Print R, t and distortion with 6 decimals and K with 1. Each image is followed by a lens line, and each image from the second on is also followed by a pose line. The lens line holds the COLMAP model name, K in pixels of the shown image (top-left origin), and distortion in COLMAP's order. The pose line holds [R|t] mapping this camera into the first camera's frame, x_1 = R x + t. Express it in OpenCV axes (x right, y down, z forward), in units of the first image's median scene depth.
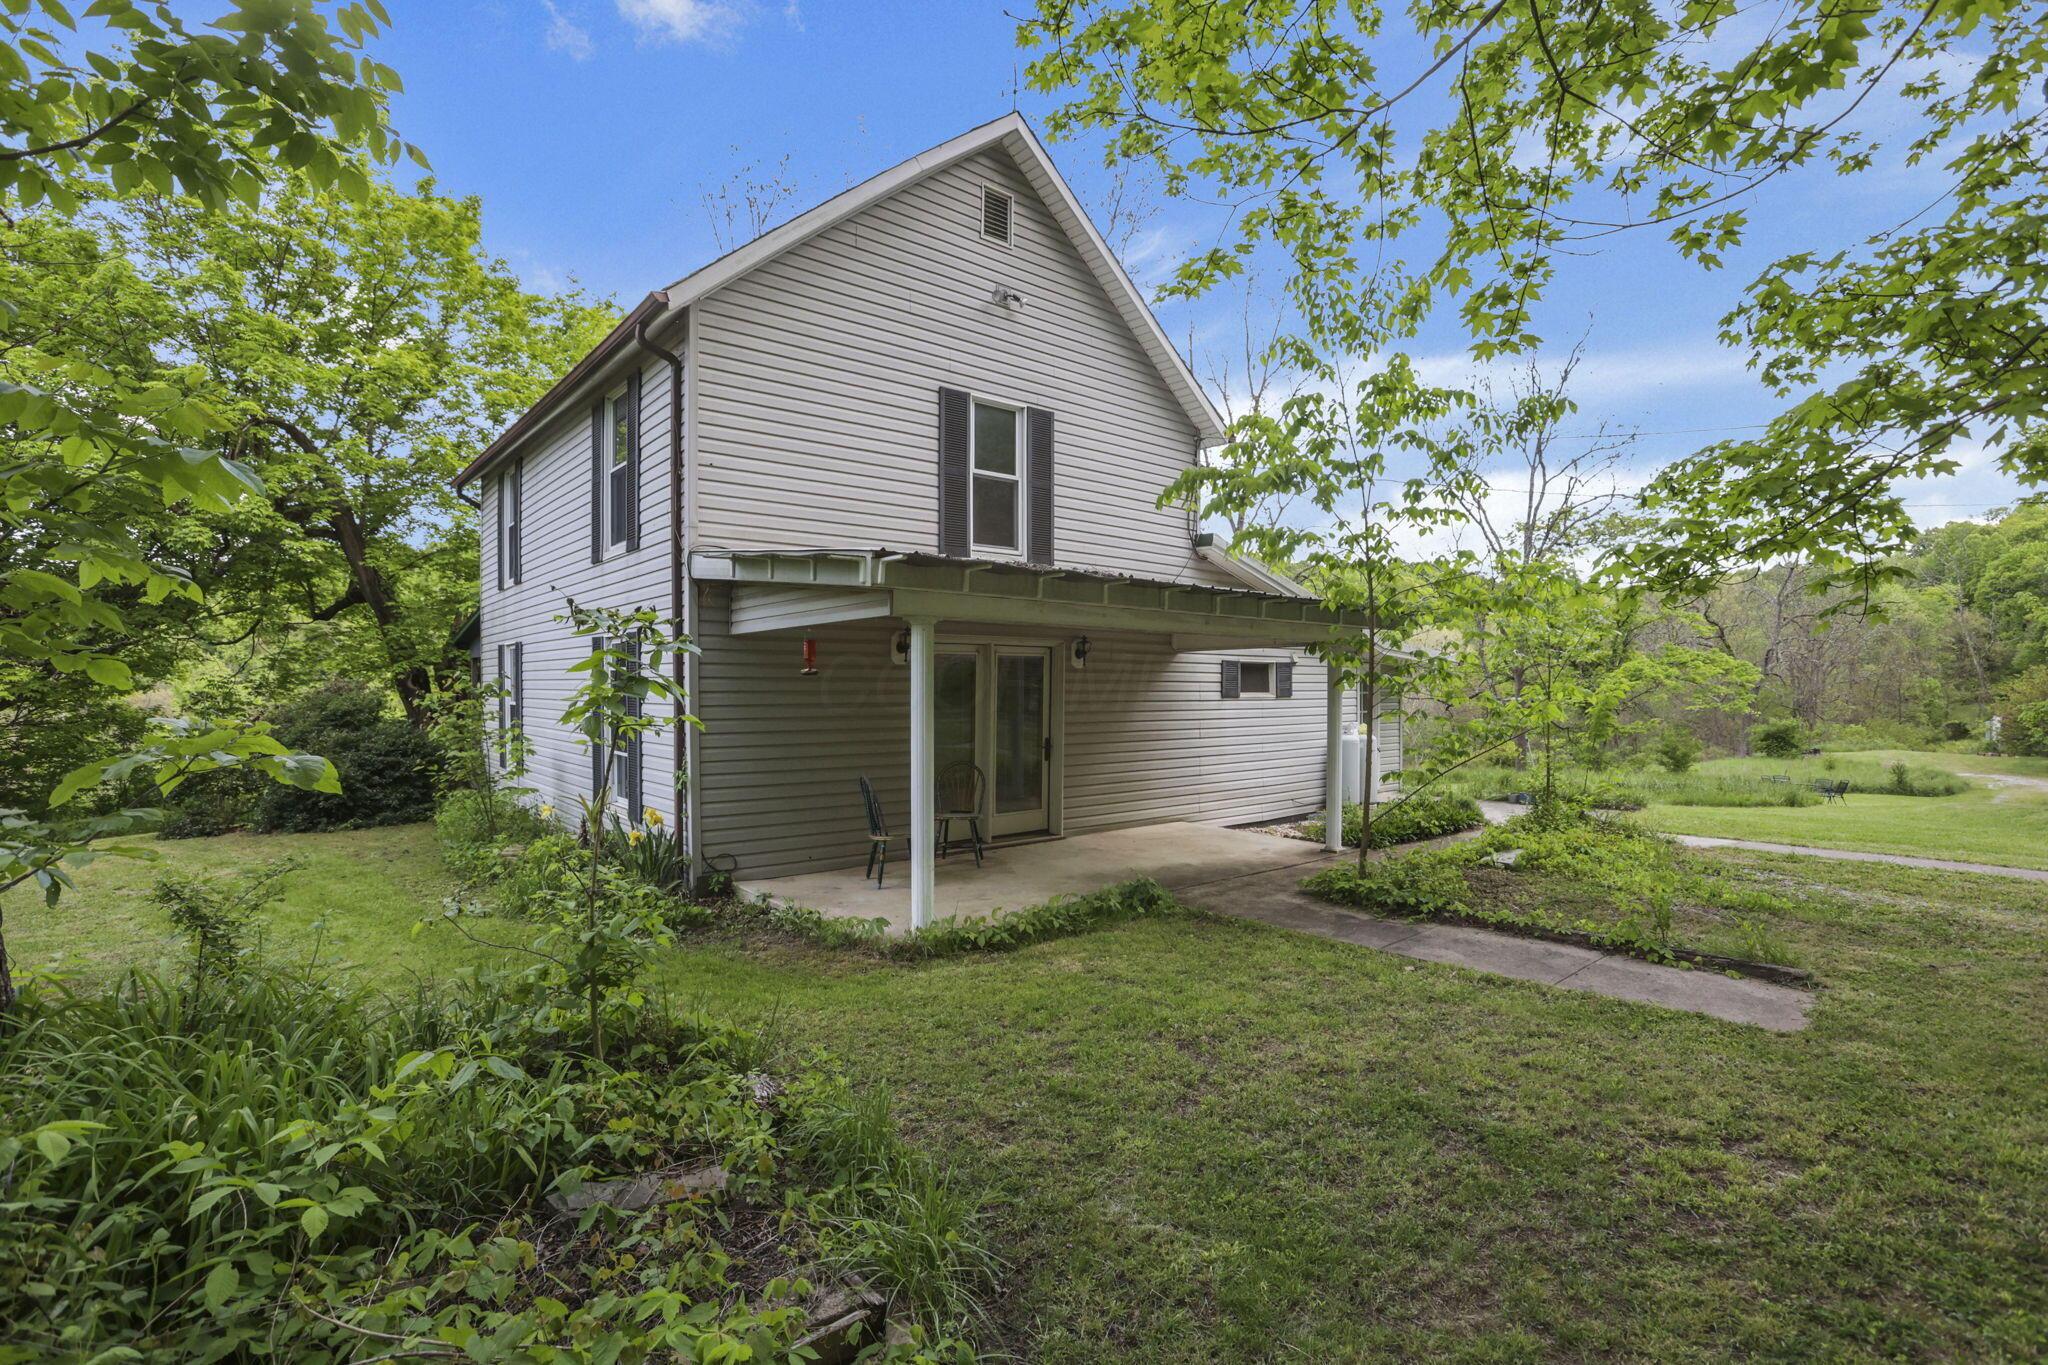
lens RADIAL K [[964.7, 0, 1024.0], [0, 964.7, 682.5], [0, 0, 1]] dist [-0.071054, 0.032447]
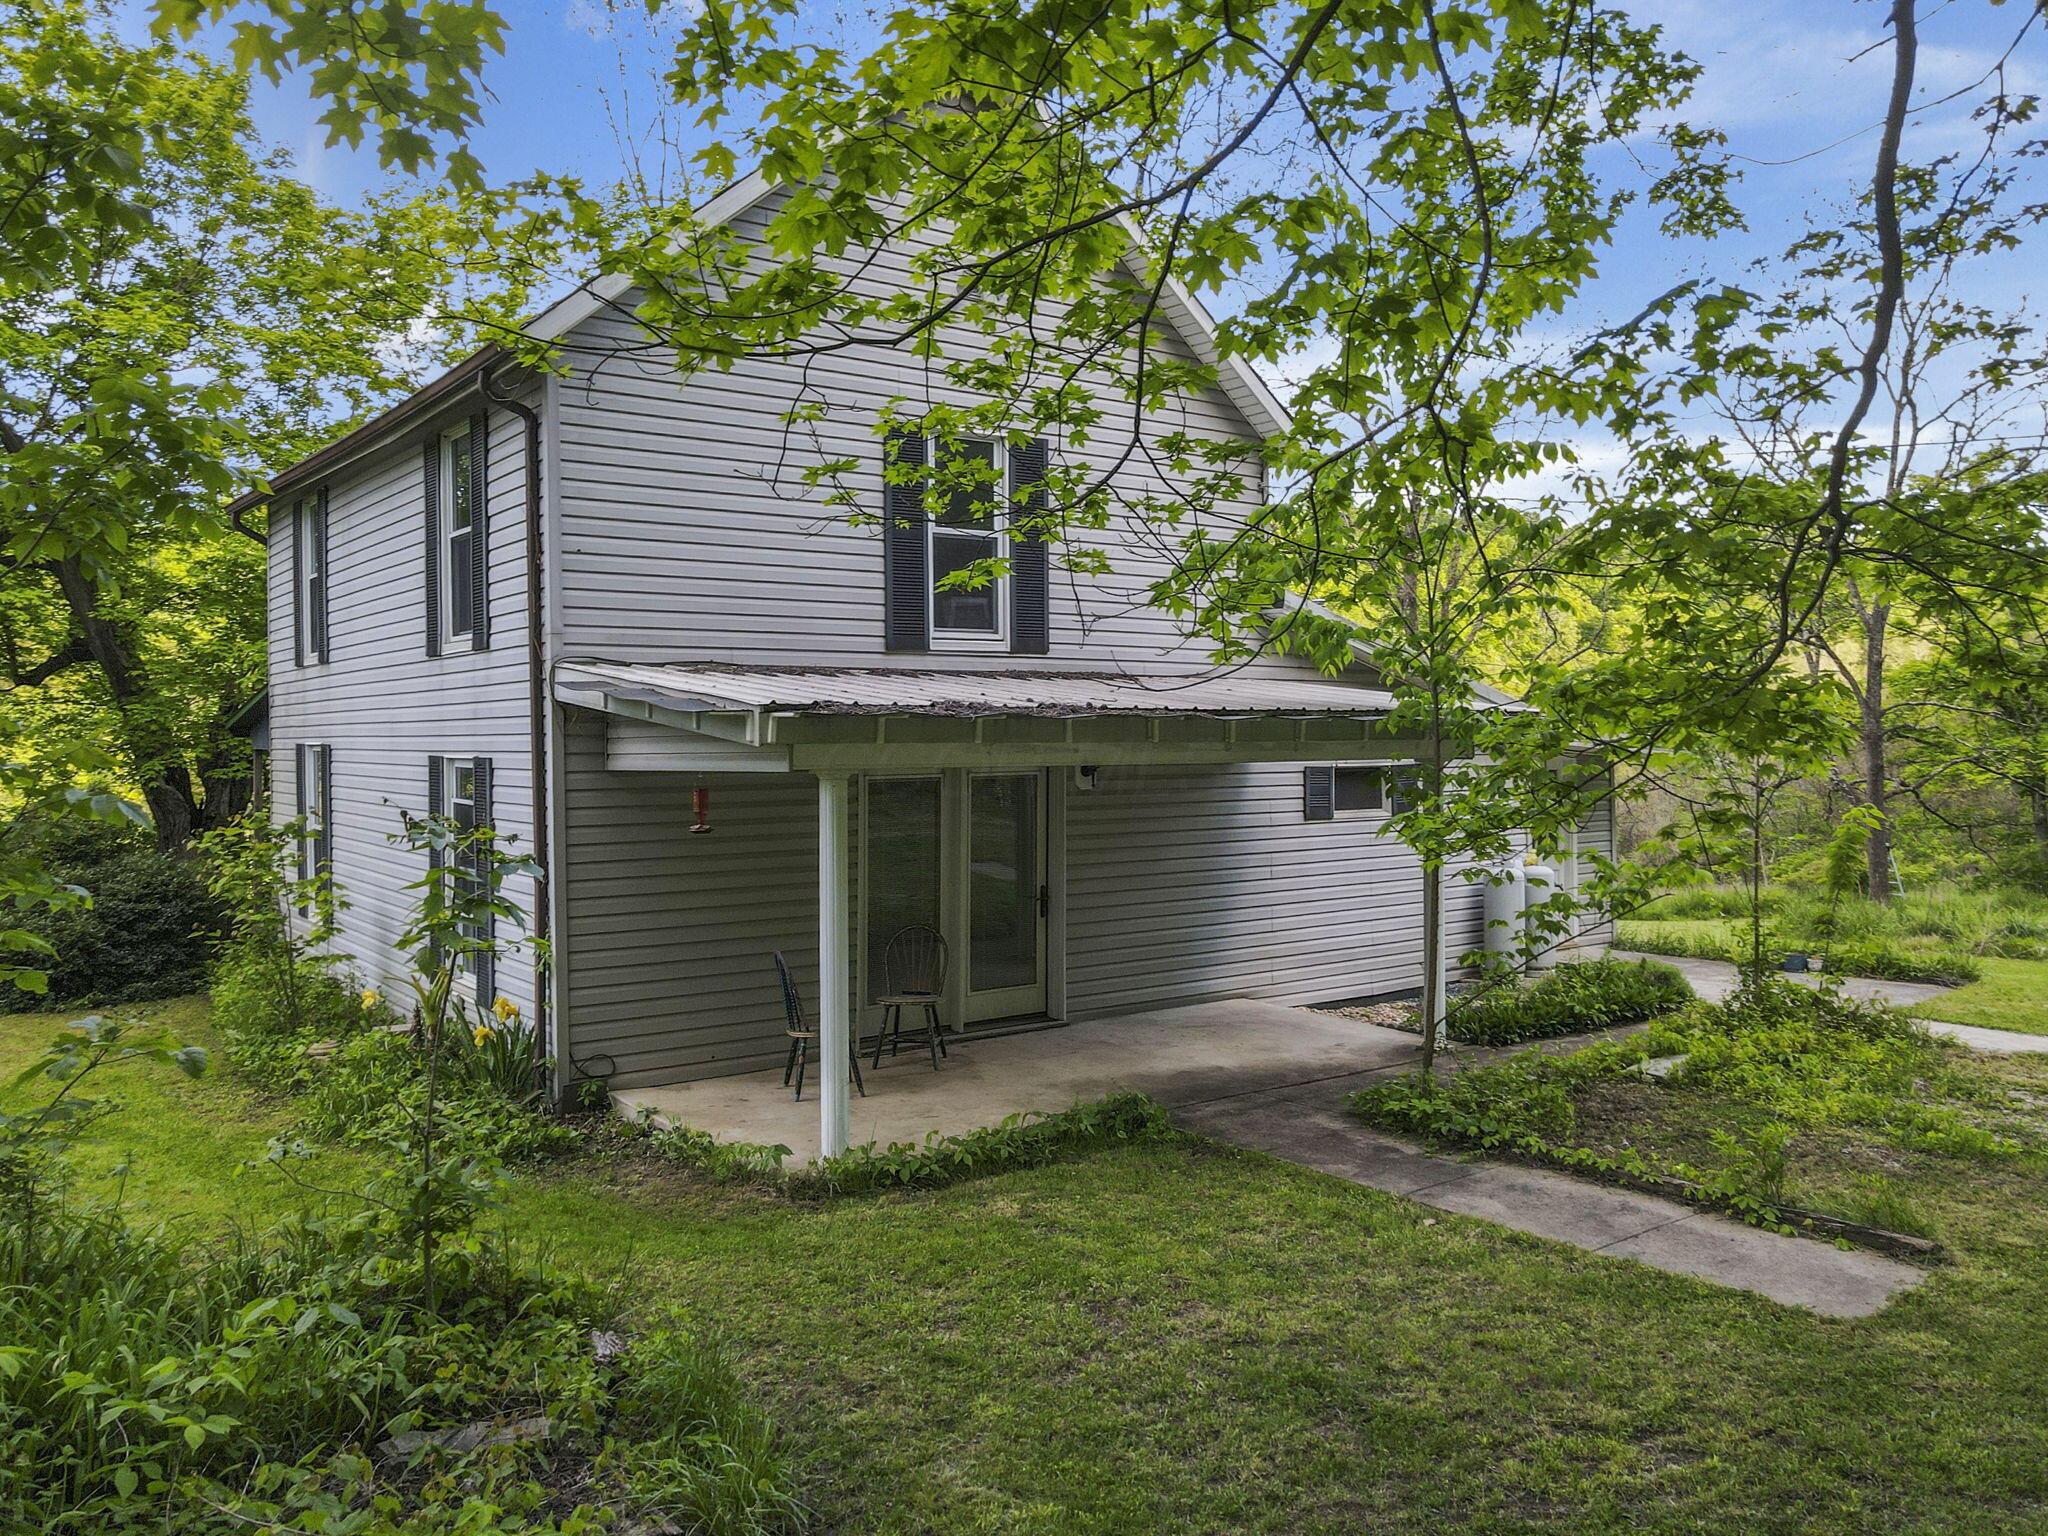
lens RADIAL K [[1565.7, 0, 1011.1], [0, 1565.7, 708.6], [0, 0, 1]] dist [0.015126, -0.002614]
pose [[0.997470, -0.009105, -0.070506, 0.133921], [0.008281, 0.999894, -0.011965, -0.099391], [0.070607, 0.011351, 0.997440, -0.292359]]
